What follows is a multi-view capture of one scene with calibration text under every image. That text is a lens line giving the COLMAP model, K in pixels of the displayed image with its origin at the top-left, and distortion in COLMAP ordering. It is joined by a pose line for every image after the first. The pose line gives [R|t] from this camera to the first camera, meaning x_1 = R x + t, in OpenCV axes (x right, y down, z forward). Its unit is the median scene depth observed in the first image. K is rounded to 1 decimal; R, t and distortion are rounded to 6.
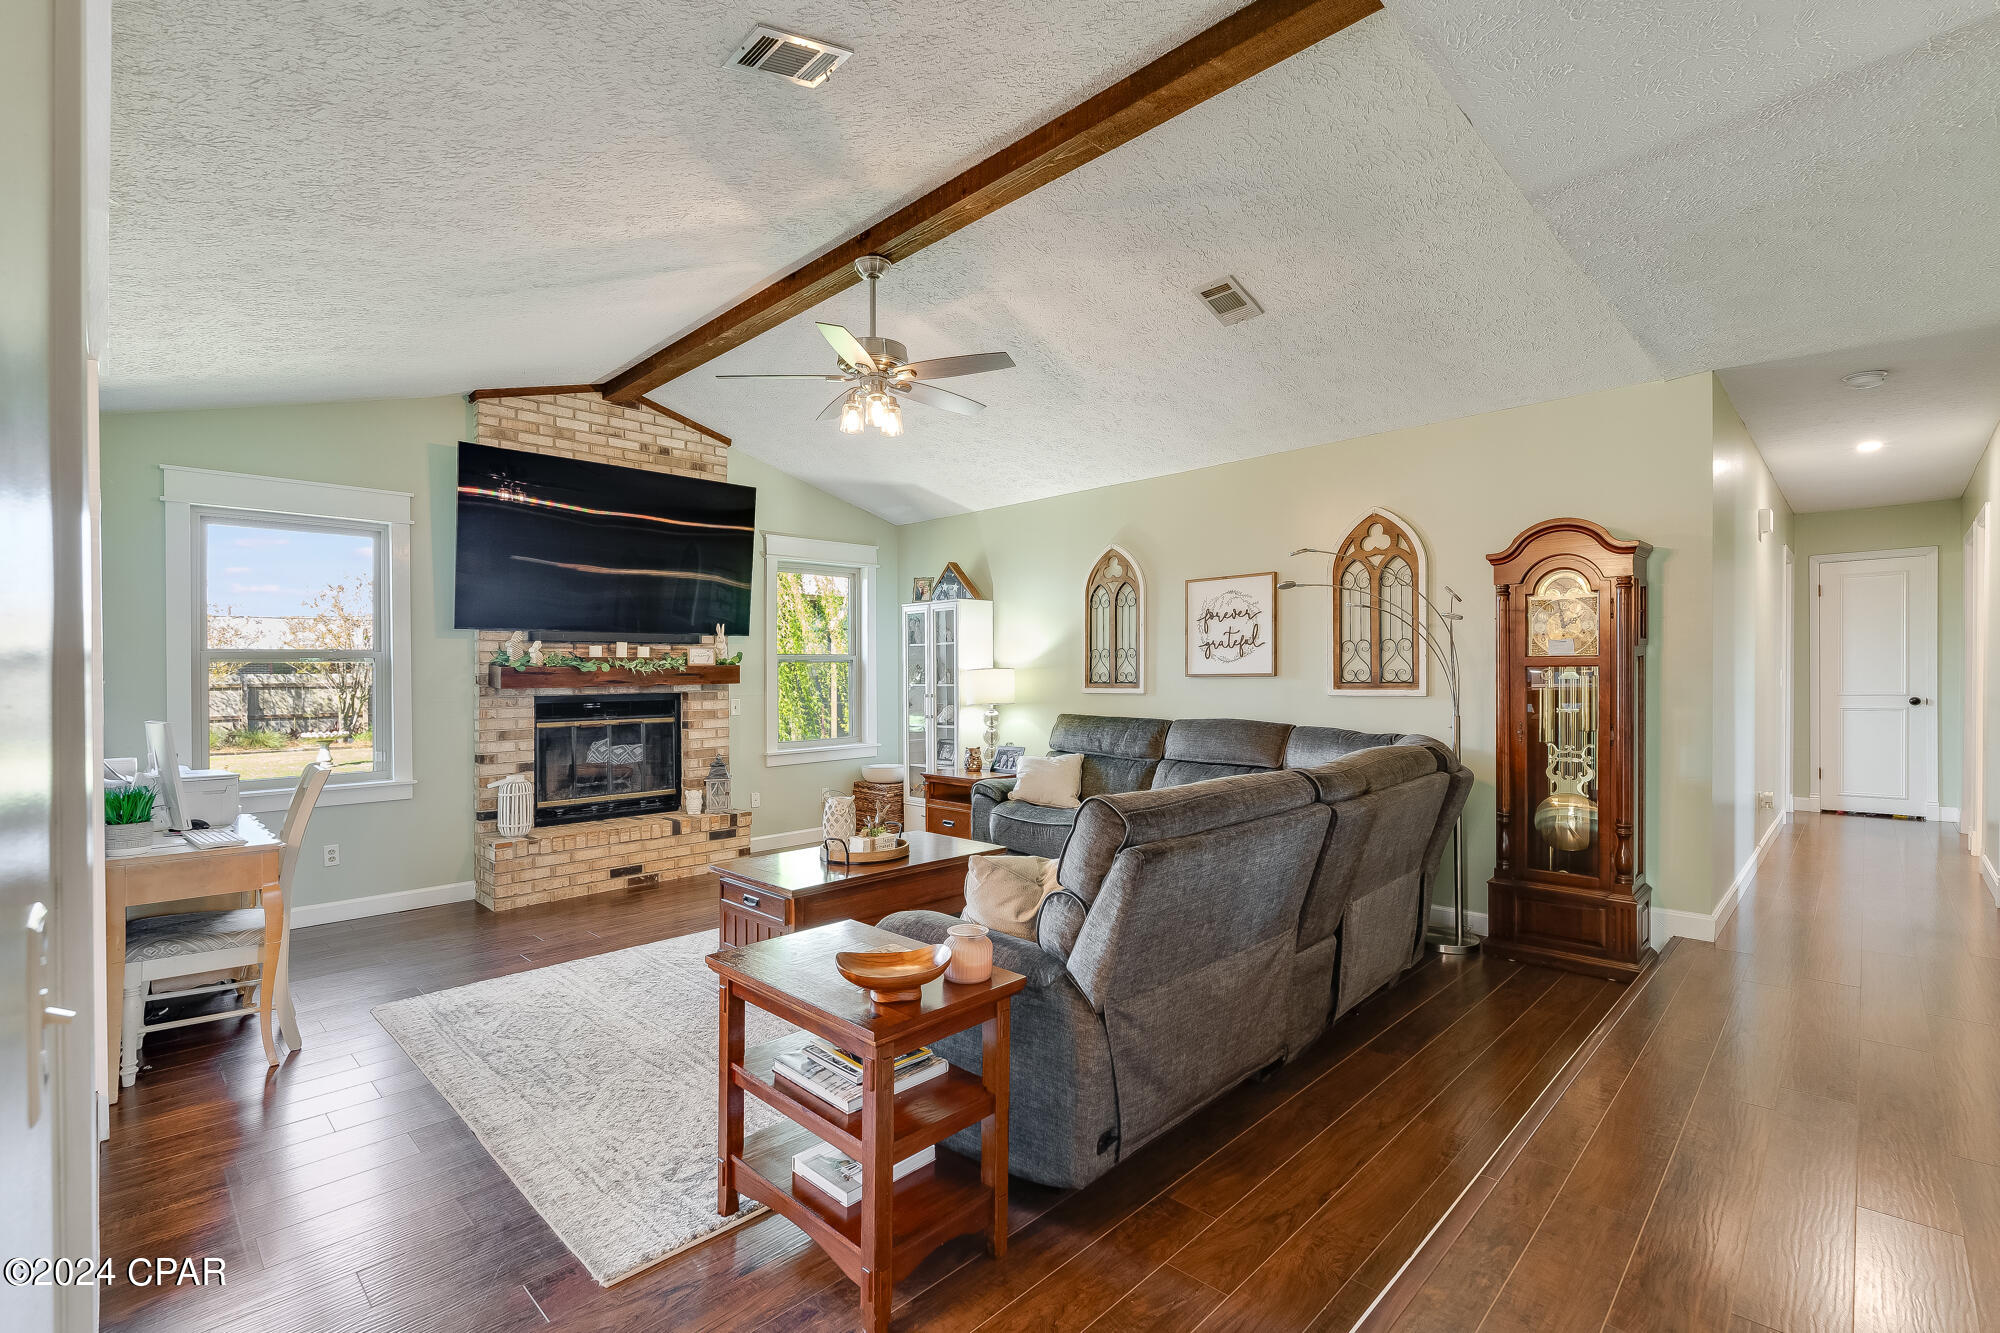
lens RADIAL K [[886.0, 0, 1006.0], [0, 886.0, 674.8], [0, 0, 1]] dist [-0.006551, 0.000038]
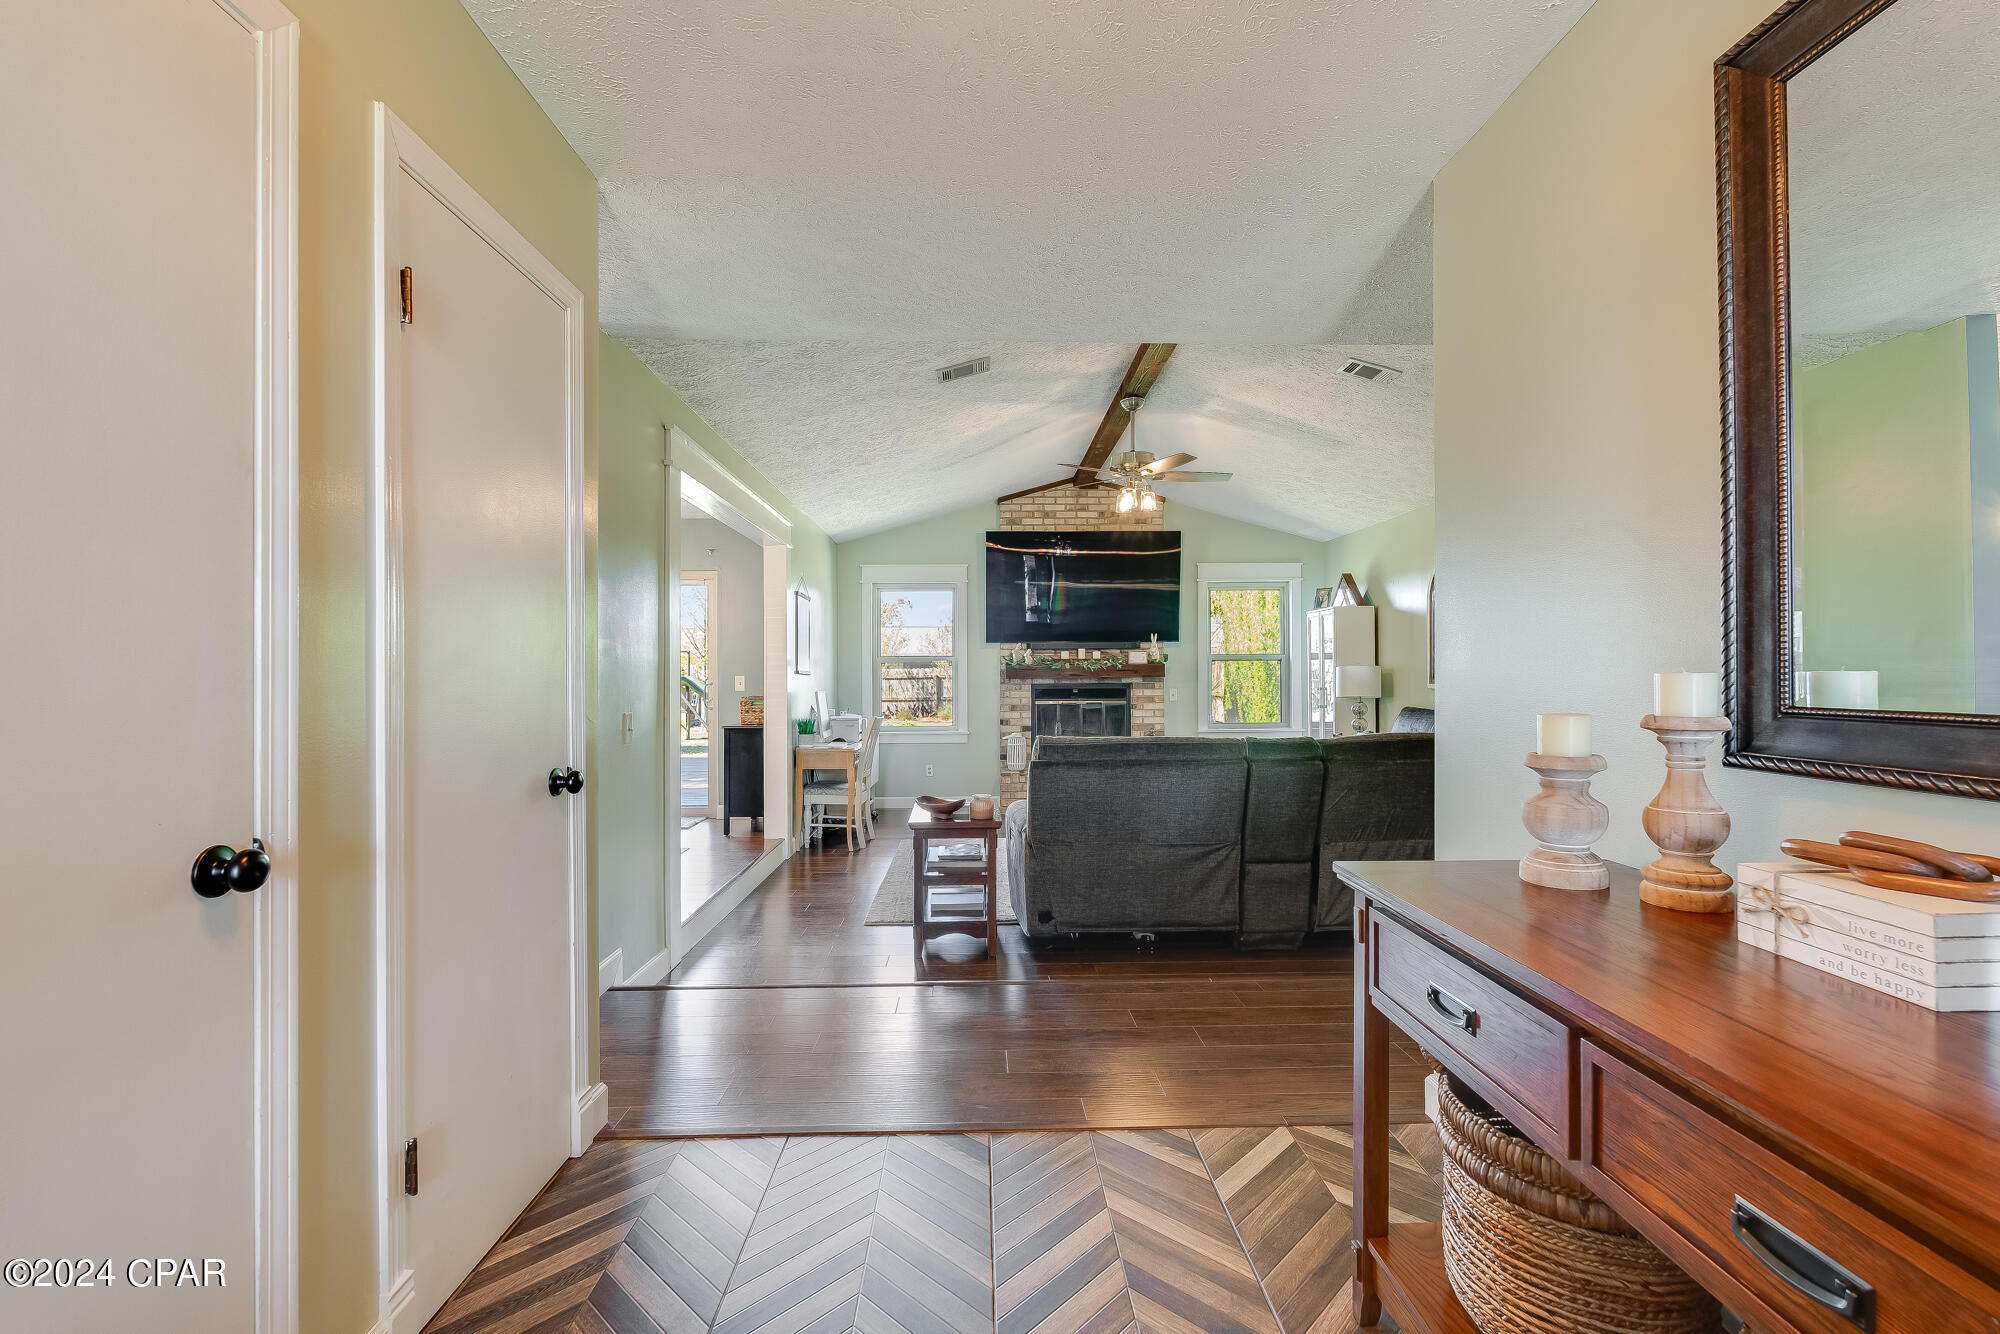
lens RADIAL K [[886.0, 0, 1004.2], [0, 886.0, 670.6], [0, 0, 1]] dist [-0.006551, 0.000038]
pose [[0.723720, 0.002996, -0.690088, 0.502967], [-0.002305, 0.999995, 0.001924, -0.002609], [0.690090, 0.000198, 0.723723, -0.171779]]
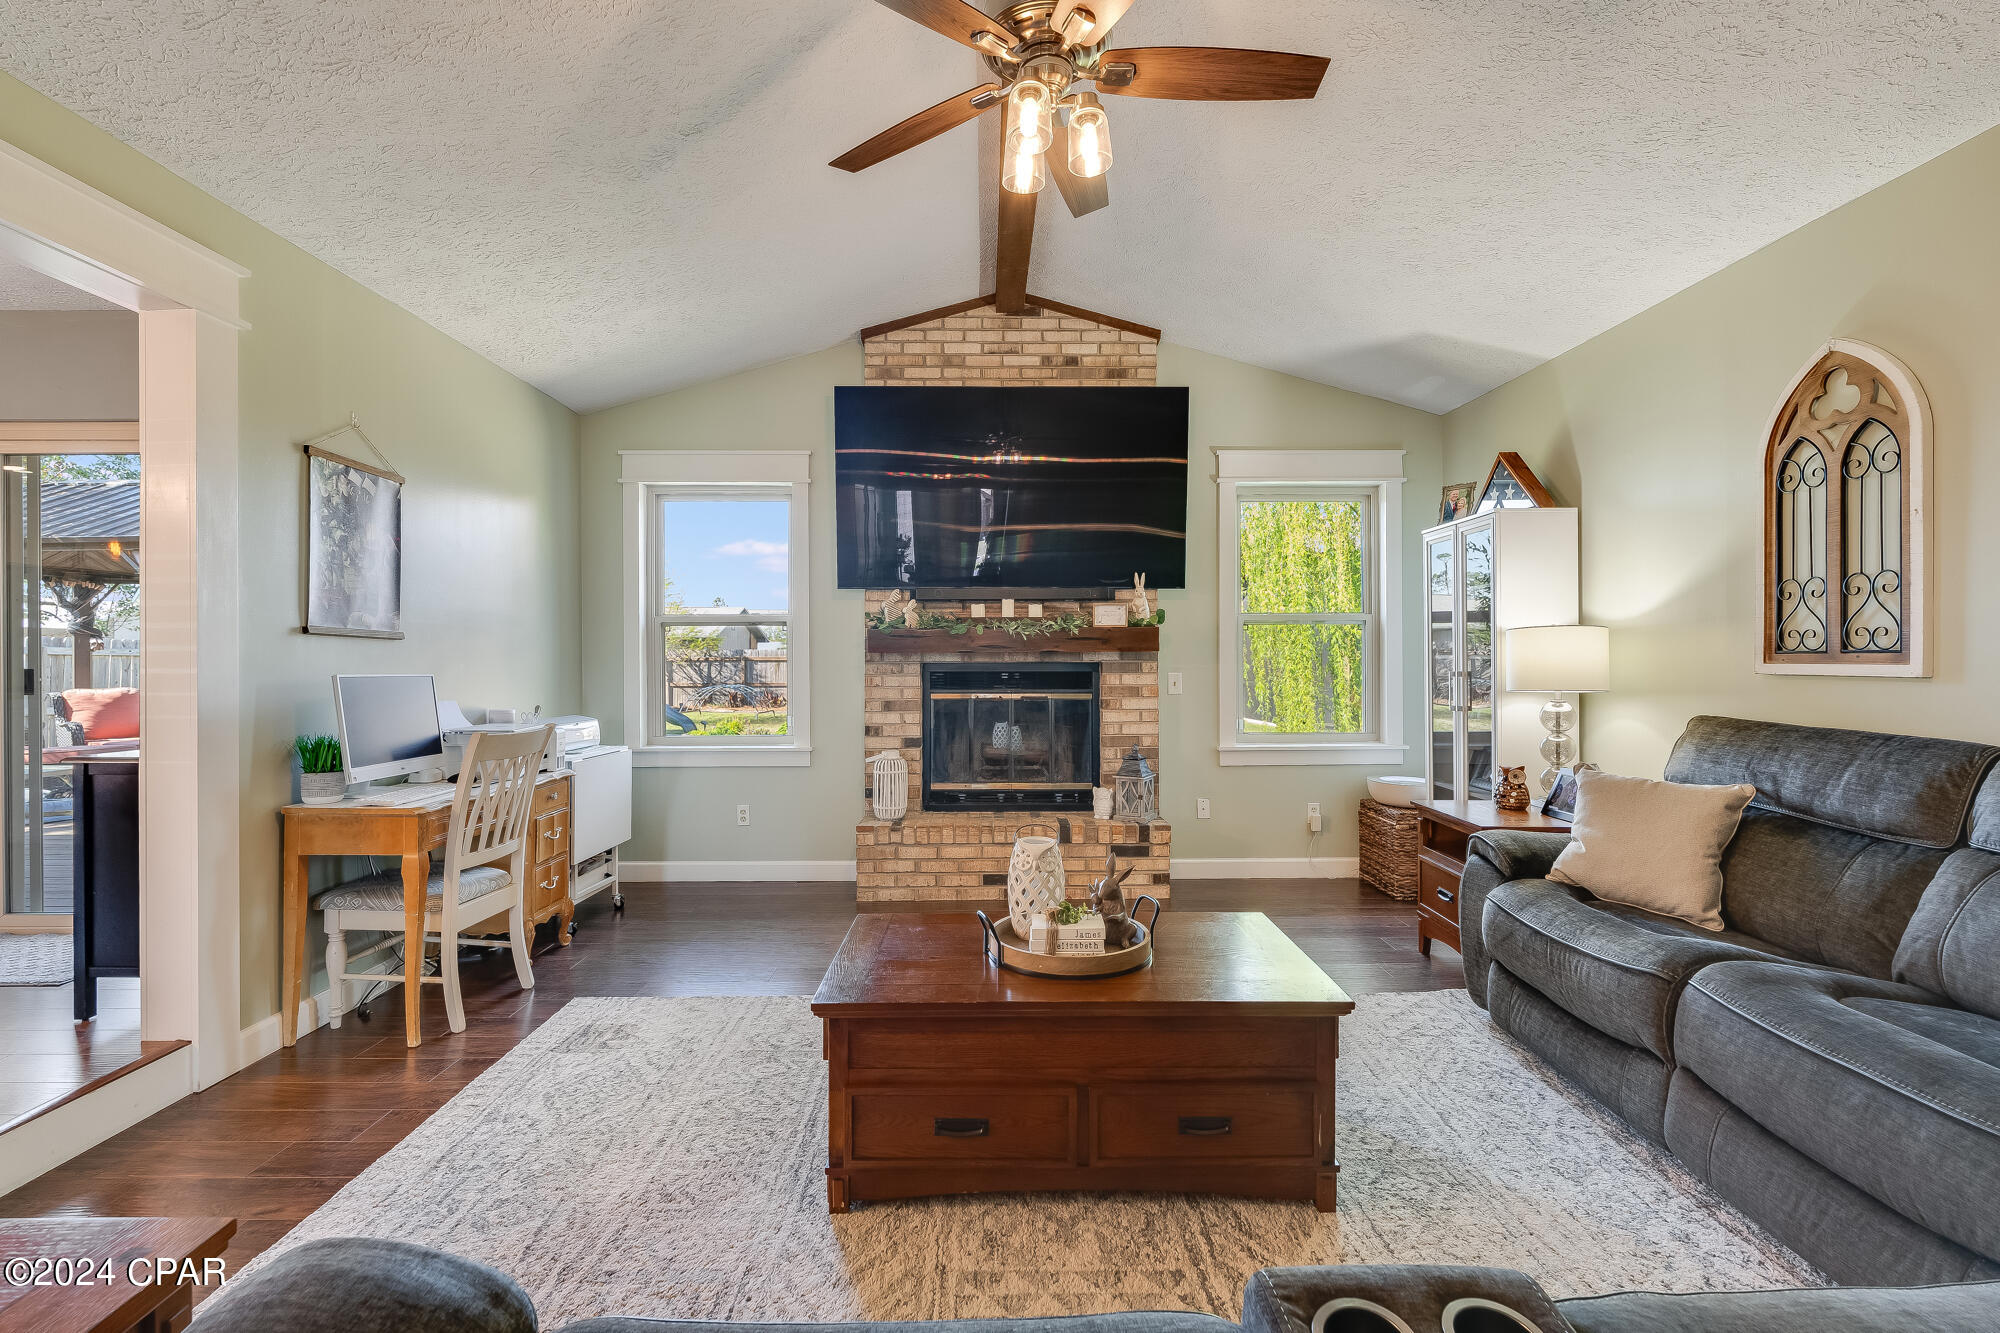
lens RADIAL K [[886.0, 0, 1000.3], [0, 886.0, 652.0], [0, 0, 1]] dist [-0.006551, 0.000038]
pose [[0.711085, 0.003388, -0.703098, 0.140747], [-0.005670, 0.999984, -0.000916, 0.012670], [0.703083, 0.004638, 0.711092, 0.408959]]
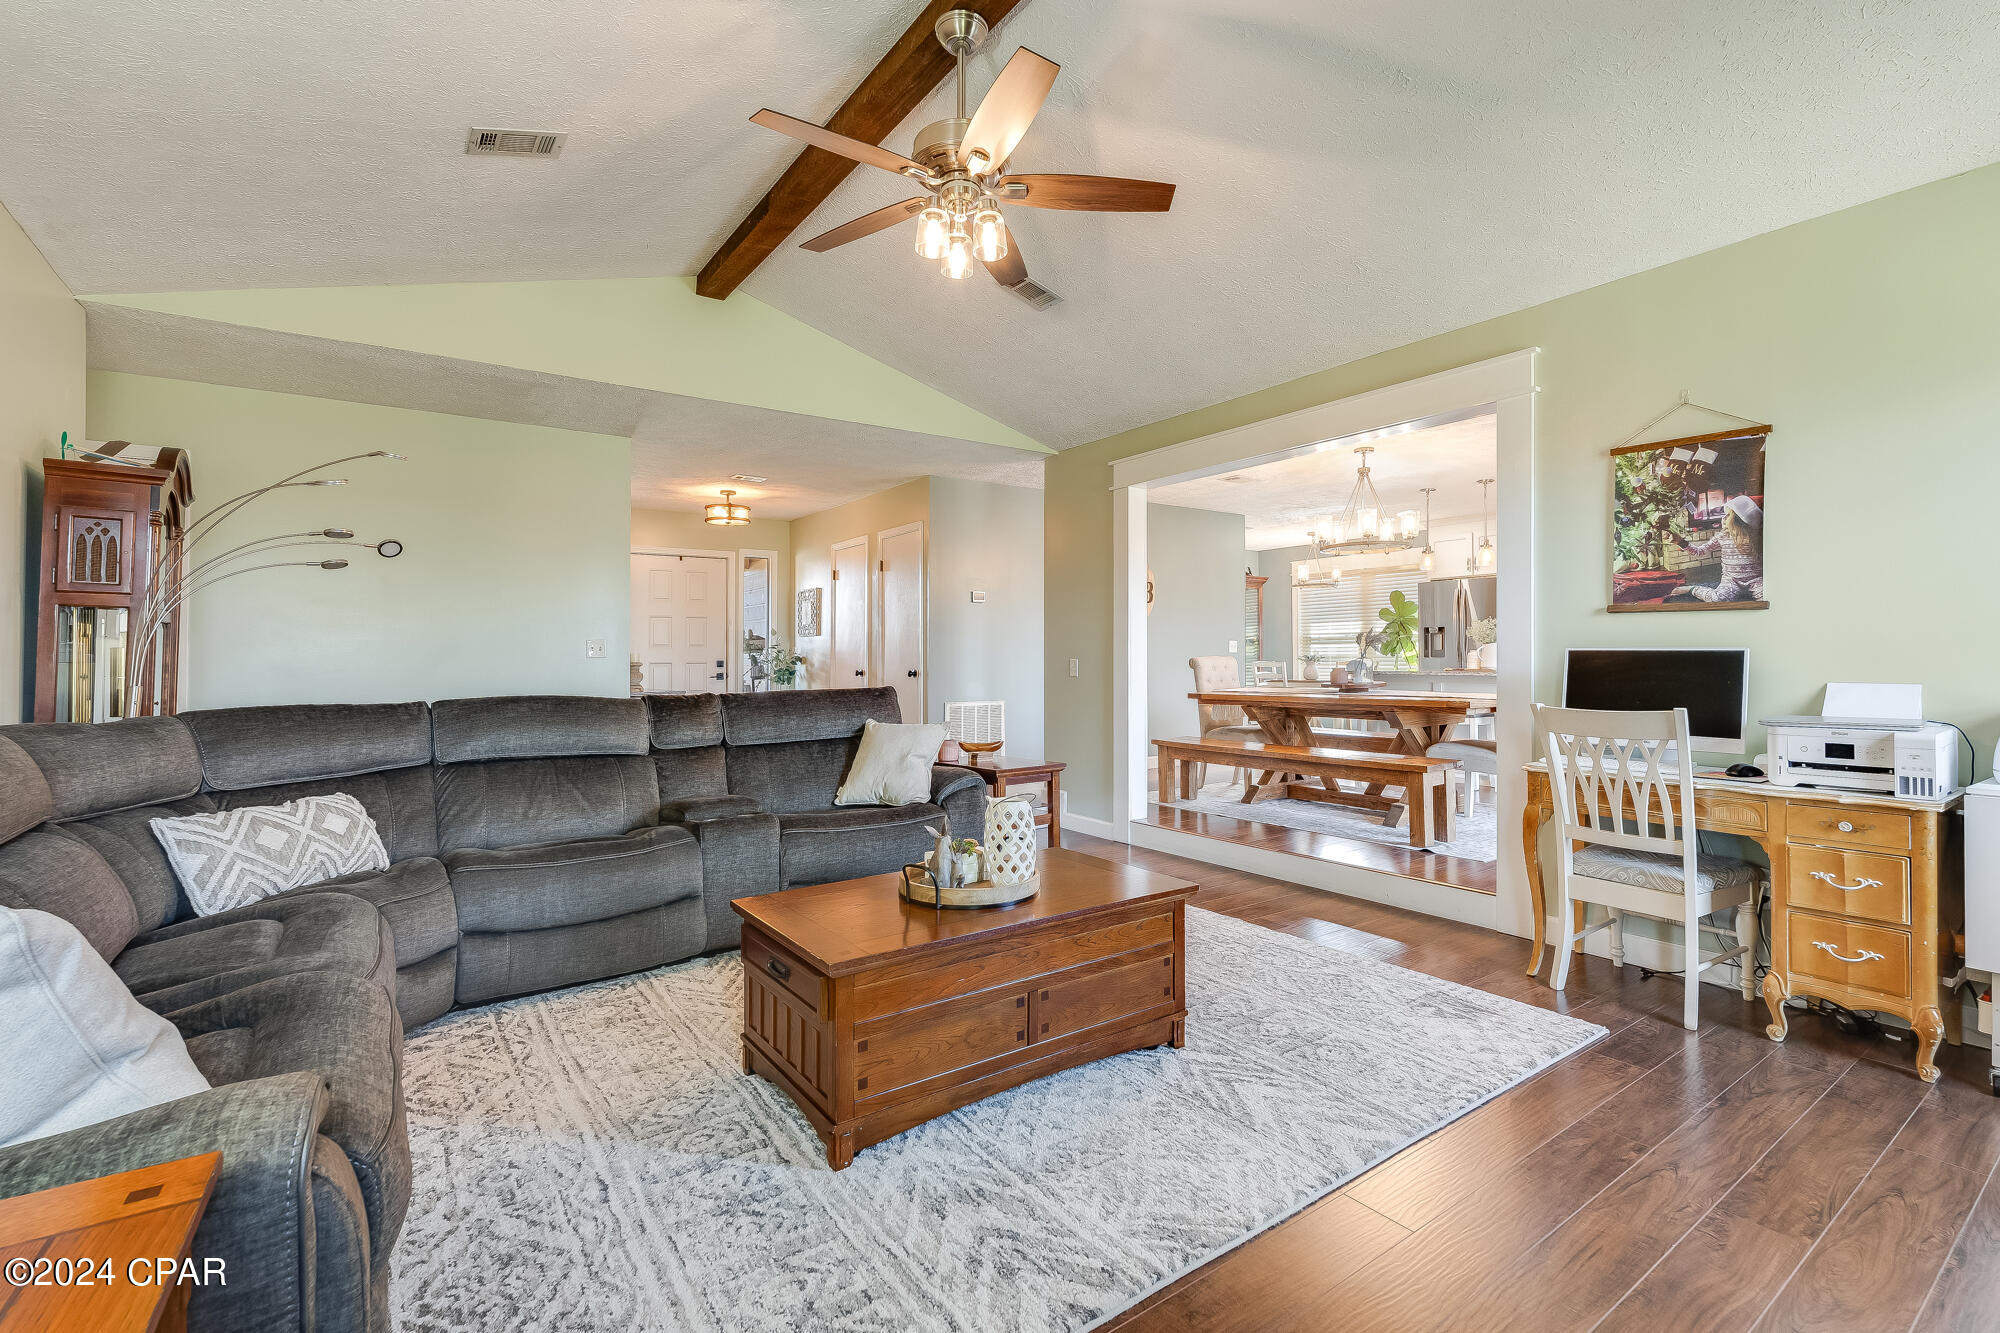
lens RADIAL K [[886.0, 0, 1003.4], [0, 886.0, 650.9], [0, 0, 1]] dist [-0.006551, 0.000038]
pose [[-0.985001, 0.019847, 0.171406, -0.211343], [0.018144, 0.999769, -0.011493, 0.028723], [-0.171594, -0.008210, -0.985134, 1.152758]]
